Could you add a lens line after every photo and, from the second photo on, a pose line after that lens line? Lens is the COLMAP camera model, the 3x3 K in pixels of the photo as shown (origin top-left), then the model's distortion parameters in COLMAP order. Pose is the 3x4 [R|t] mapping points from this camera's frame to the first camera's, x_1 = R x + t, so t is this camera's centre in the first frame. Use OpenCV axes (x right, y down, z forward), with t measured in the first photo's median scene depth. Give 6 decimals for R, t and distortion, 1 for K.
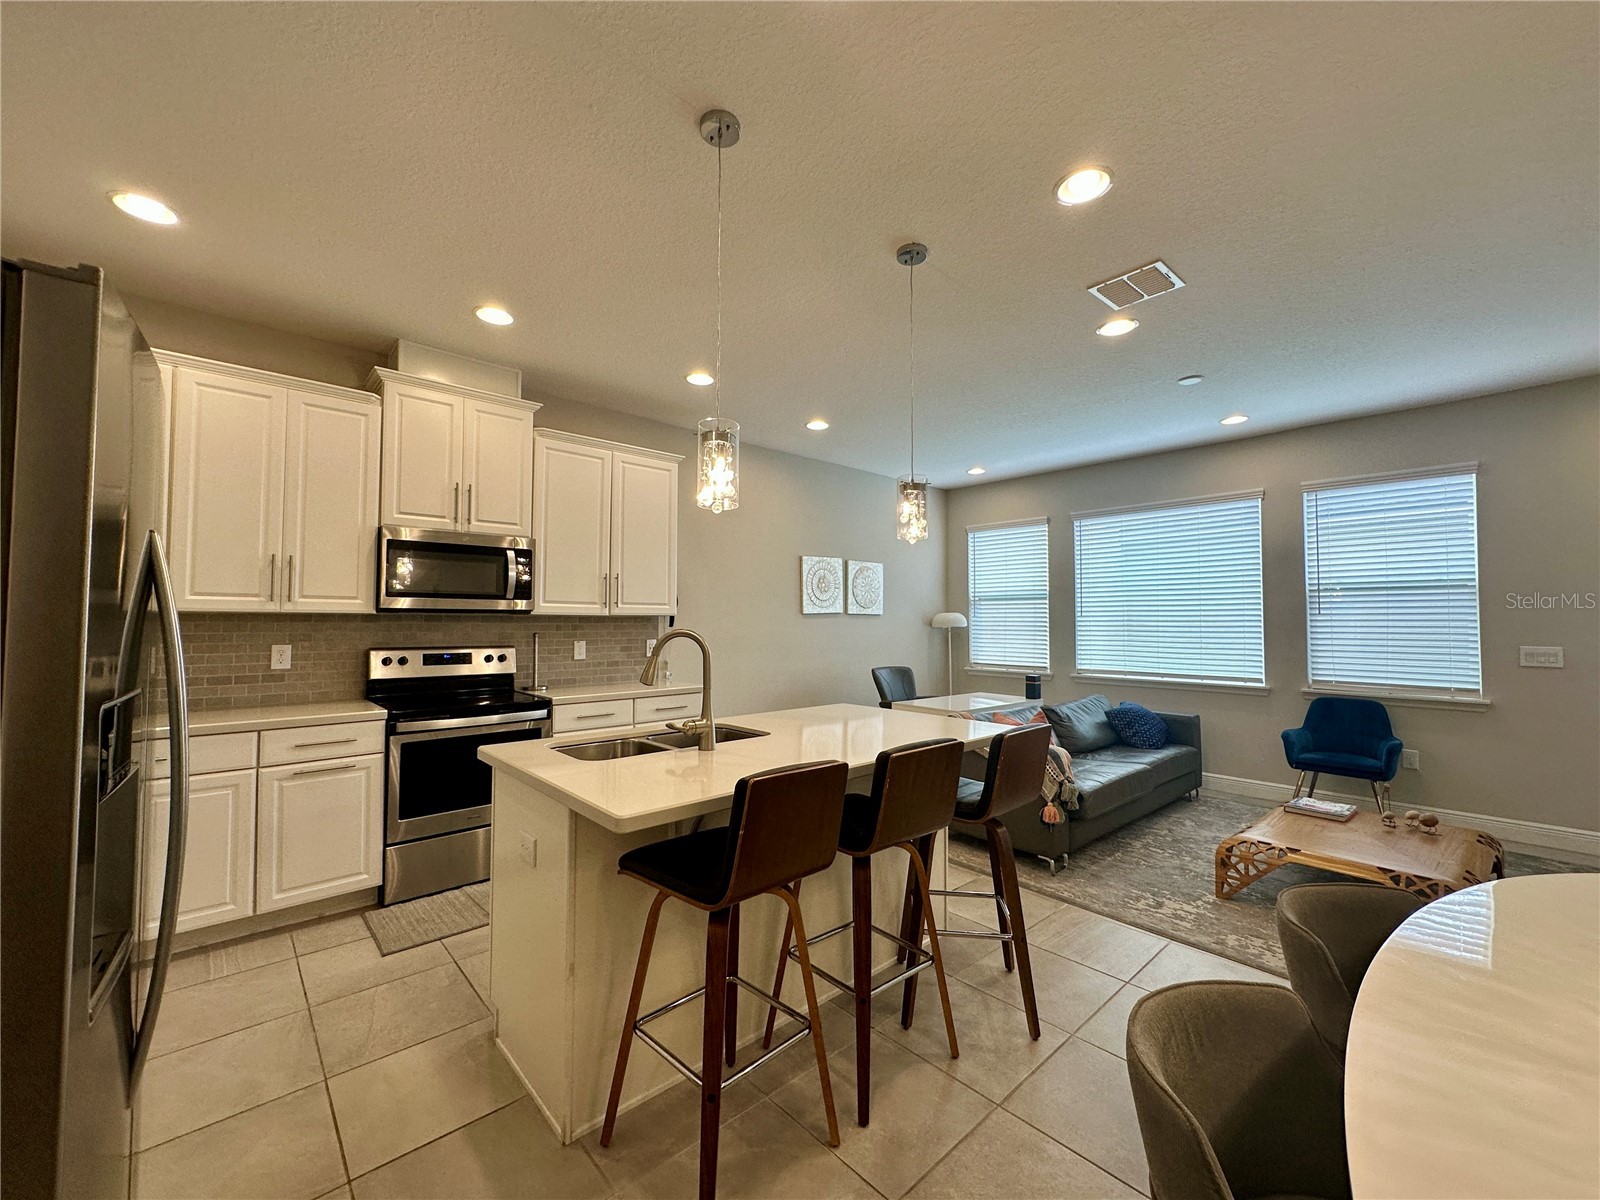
lens RADIAL K [[639.0, 0, 800.2], [0, 639.0, 600.7], [0, 0, 1]] dist [-0.003283, 0.001076]
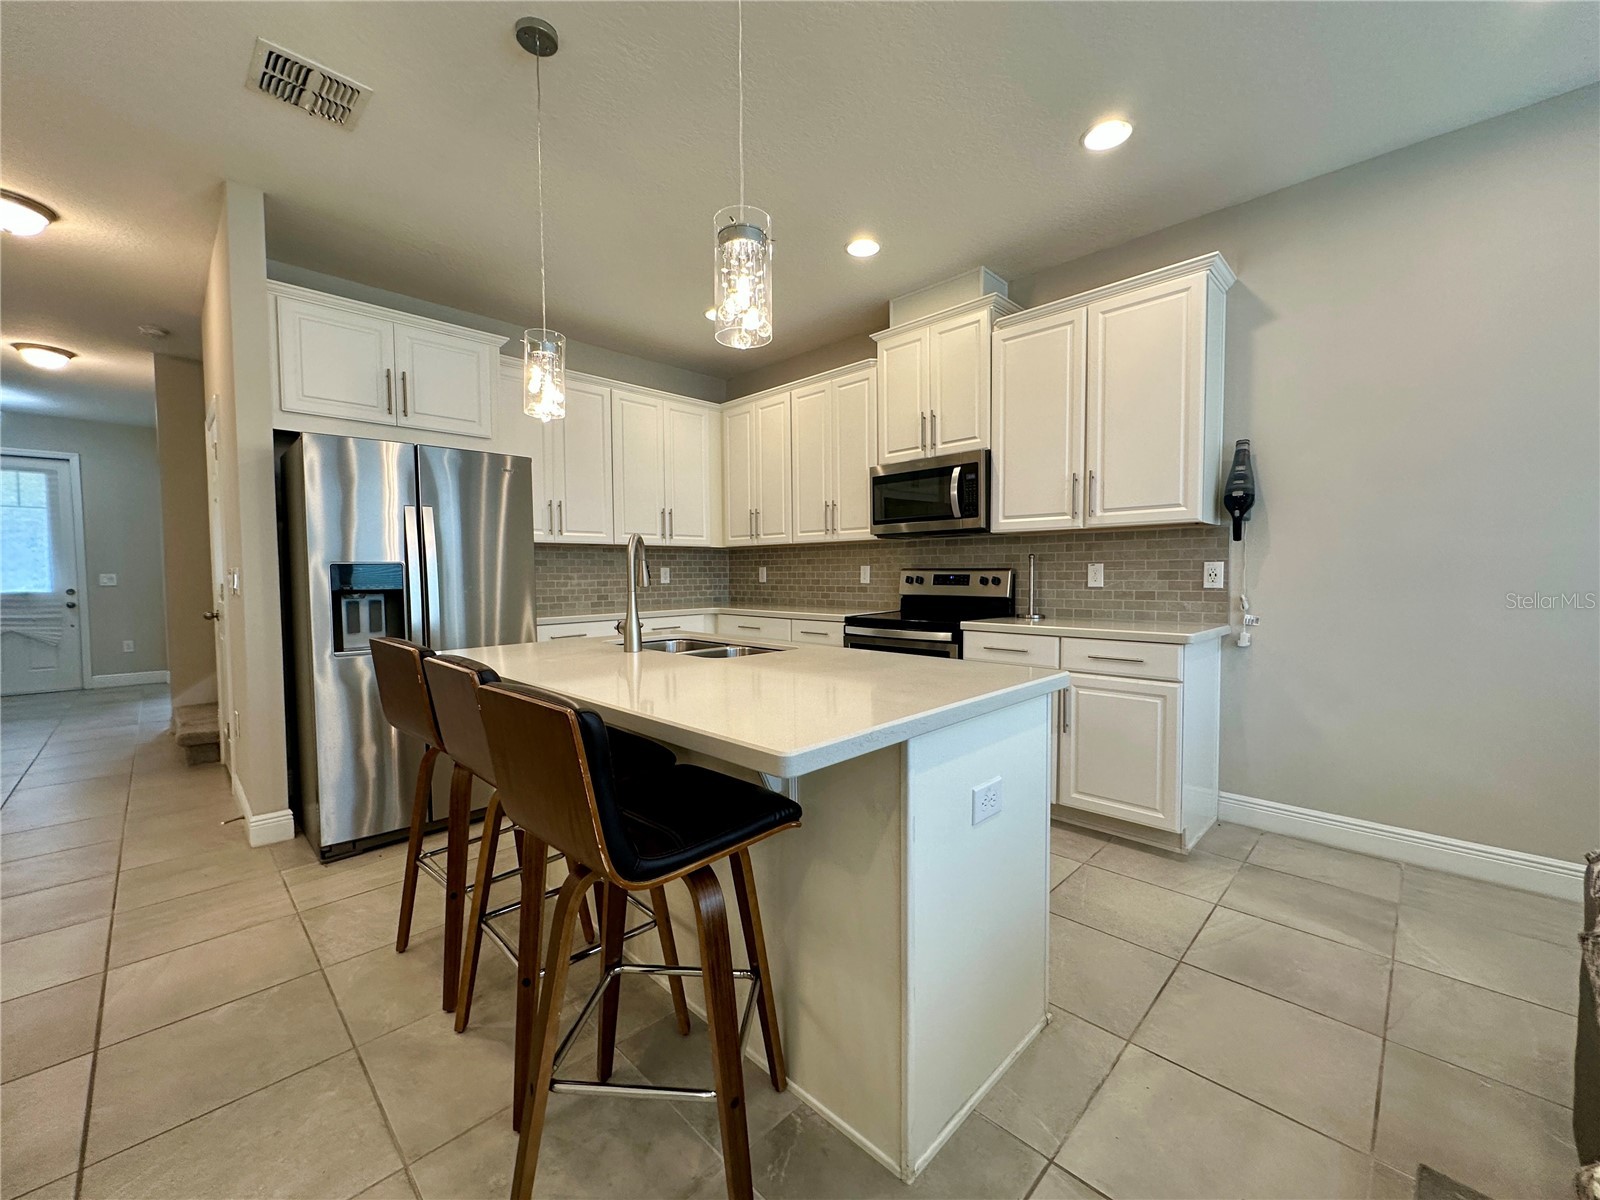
lens RADIAL K [[639.0, 0, 795.4], [0, 639.0, 601.1], [0, 0, 1]] dist [-0.003283, 0.001076]
pose [[0.044448, 0.043238, -0.998076, 0.443968], [0.041608, 0.998116, 0.045092, 0.060938], [0.998145, -0.043532, 0.042565, 0.624706]]
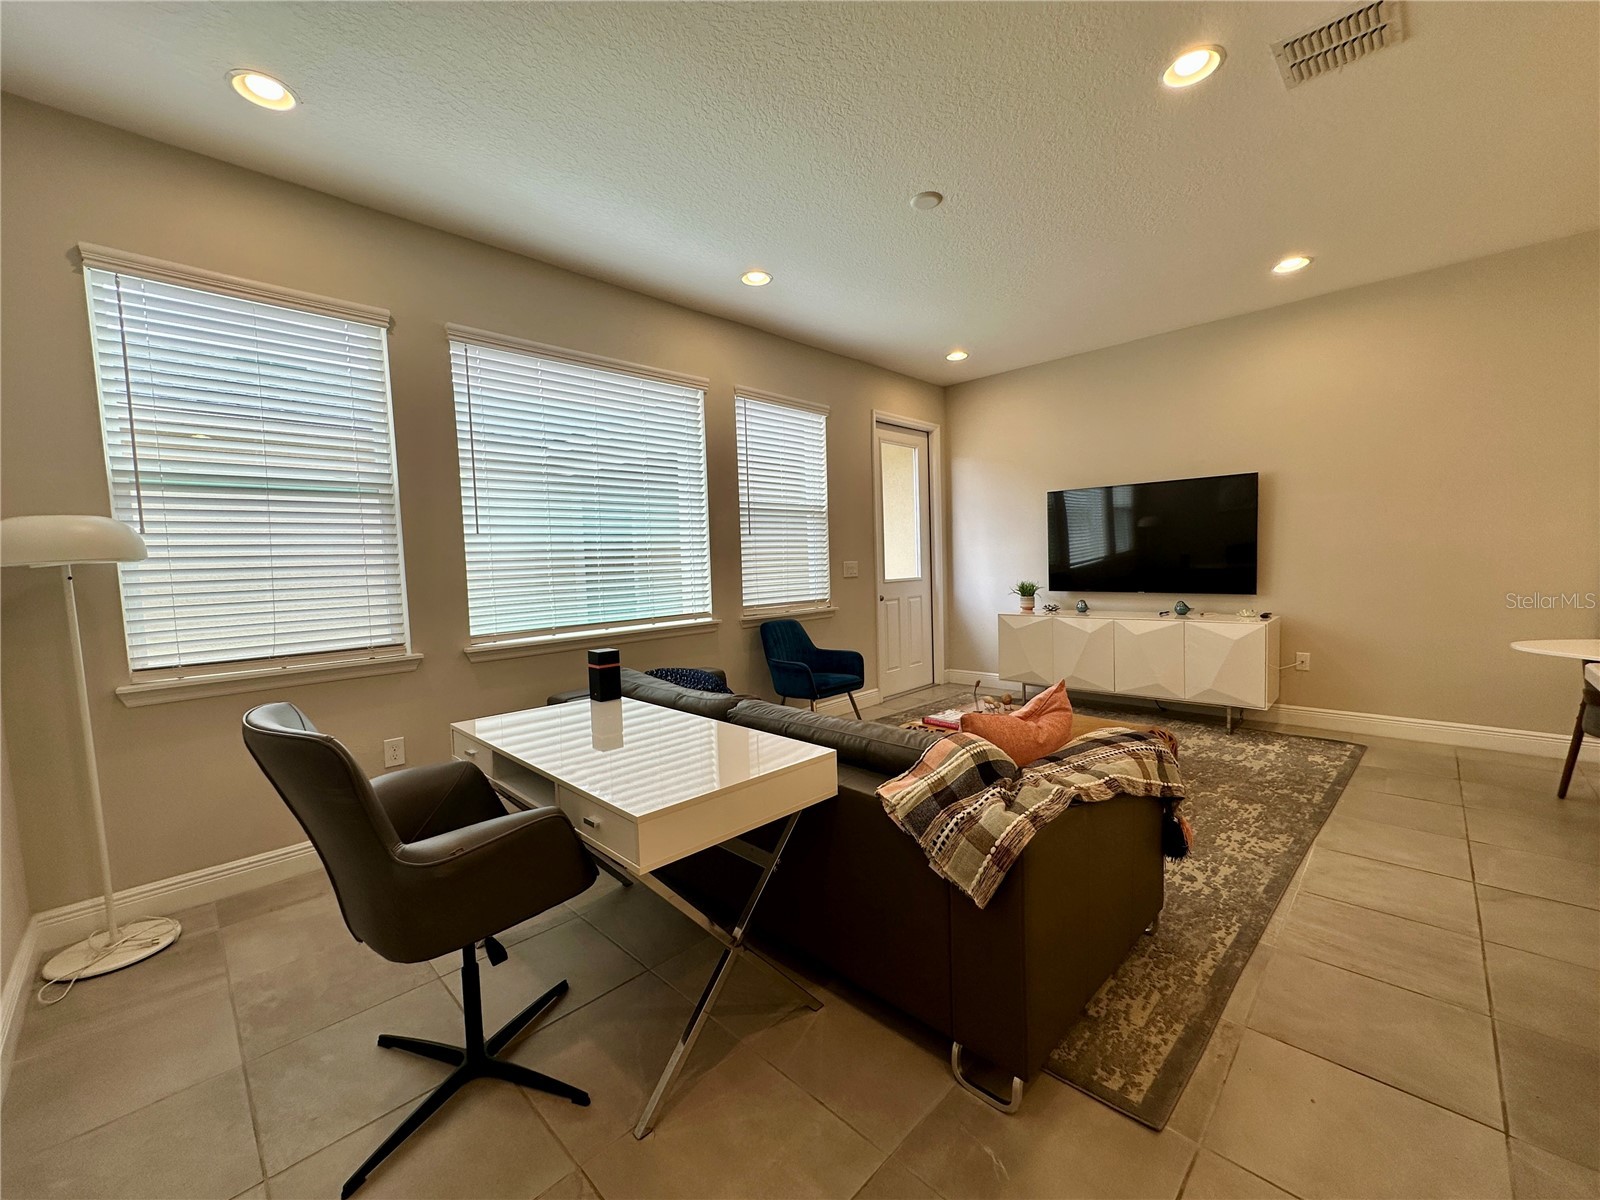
lens RADIAL K [[639.0, 0, 799.6], [0, 639.0, 599.6], [0, 0, 1]] dist [-0.003283, 0.001076]
pose [[-0.051519, -0.067071, 0.996417, -0.139595], [-0.004200, 0.997748, 0.066943, 0.061085], [-0.998663, -0.000736, -0.051685, 1.130462]]
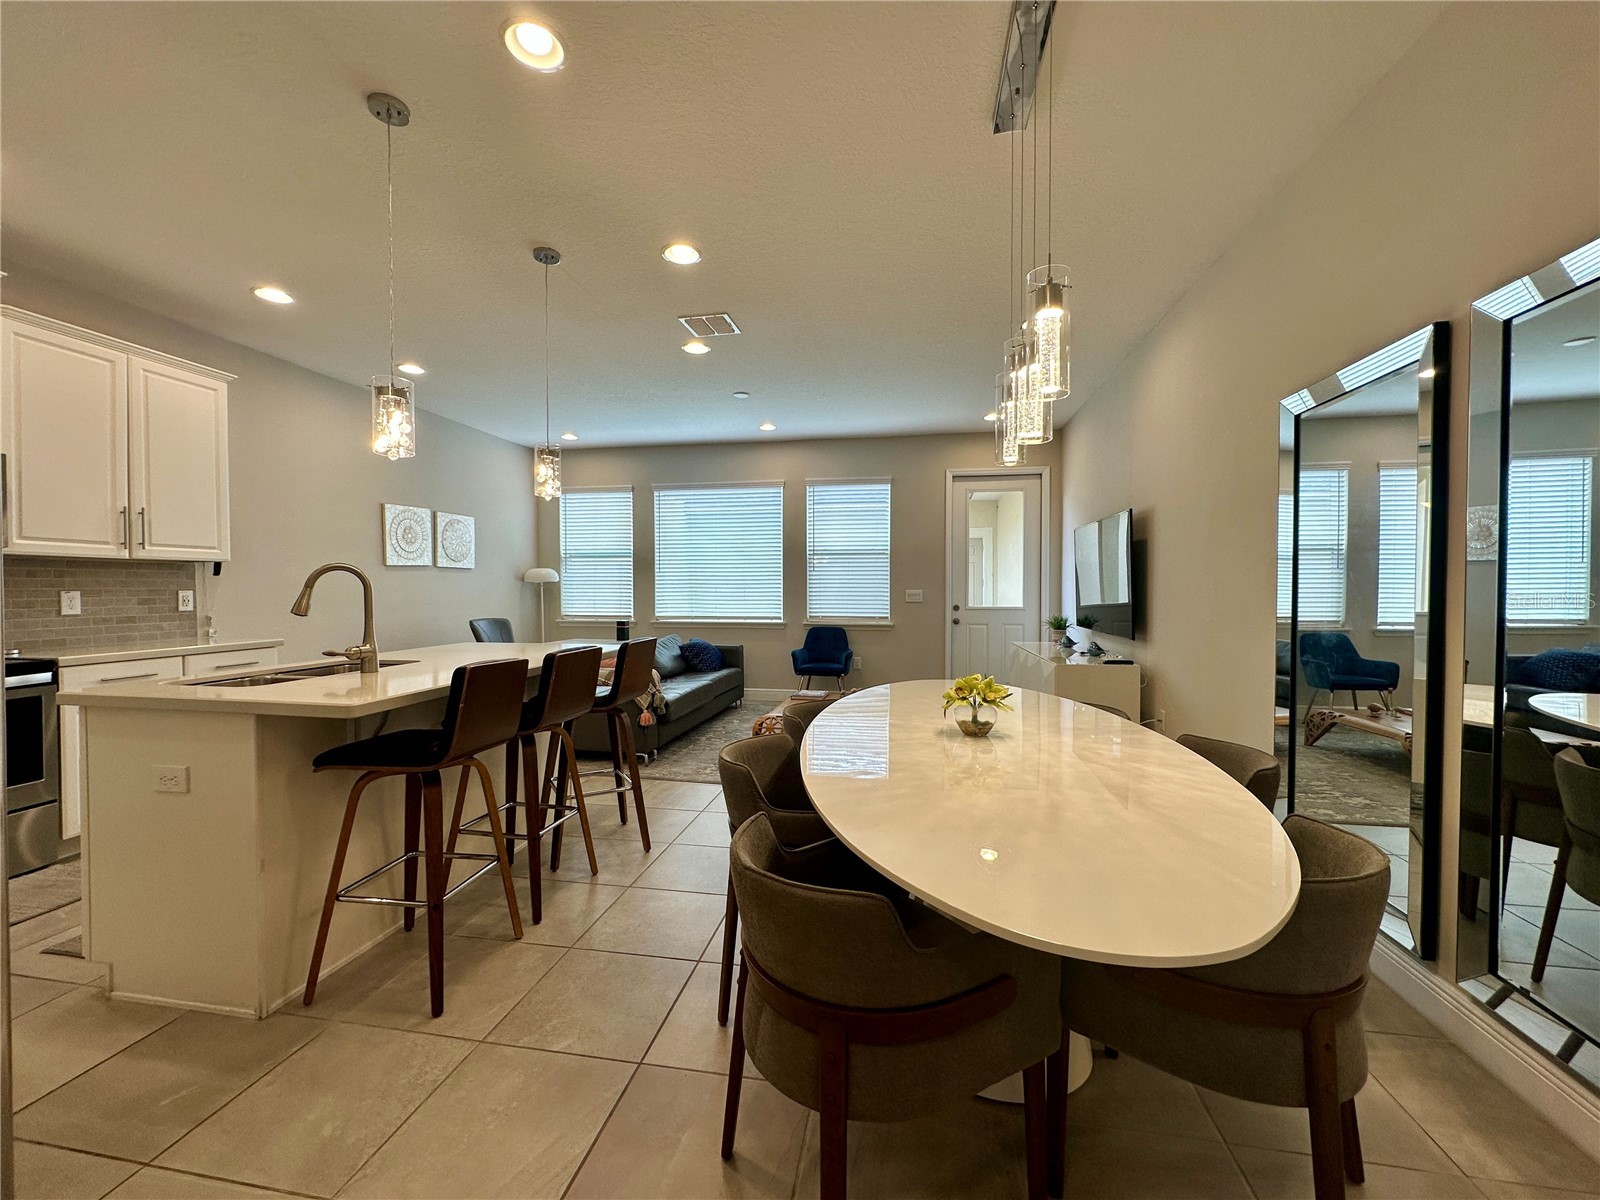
lens RADIAL K [[639.0, 0, 800.2], [0, 639.0, 601.9], [0, 0, 1]] dist [-0.003283, 0.001076]
pose [[0.794593, -0.016772, 0.606910, -0.114537], [-0.018179, 0.998513, 0.051394, 0.020620], [-0.606870, -0.051871, 0.793107, -0.166760]]
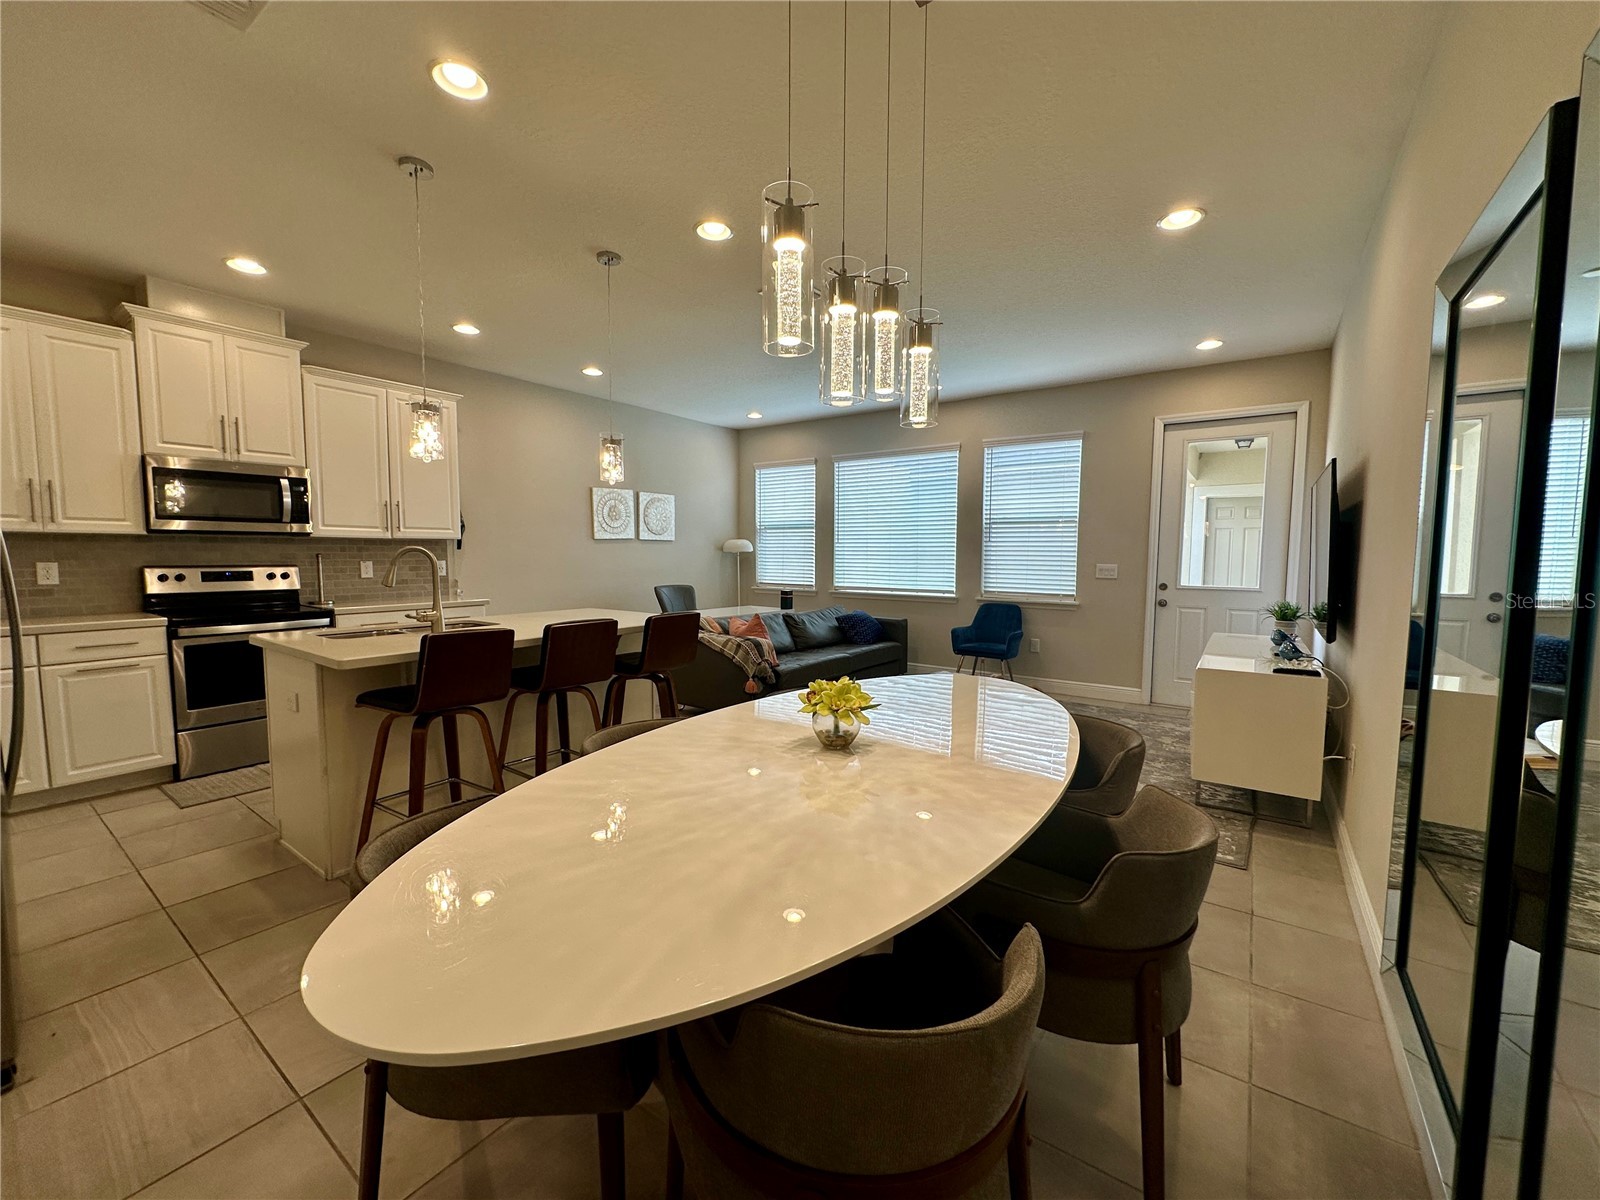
lens RADIAL K [[639.0, 0, 800.2], [0, 639.0, 600.3], [0, 0, 1]] dist [-0.003283, 0.001076]
pose [[0.978328, -0.013404, 0.206629, 0.174415], [-0.009454, 0.993971, 0.109239, 0.001915], [-0.206847, -0.108825, 0.972302, -0.262878]]
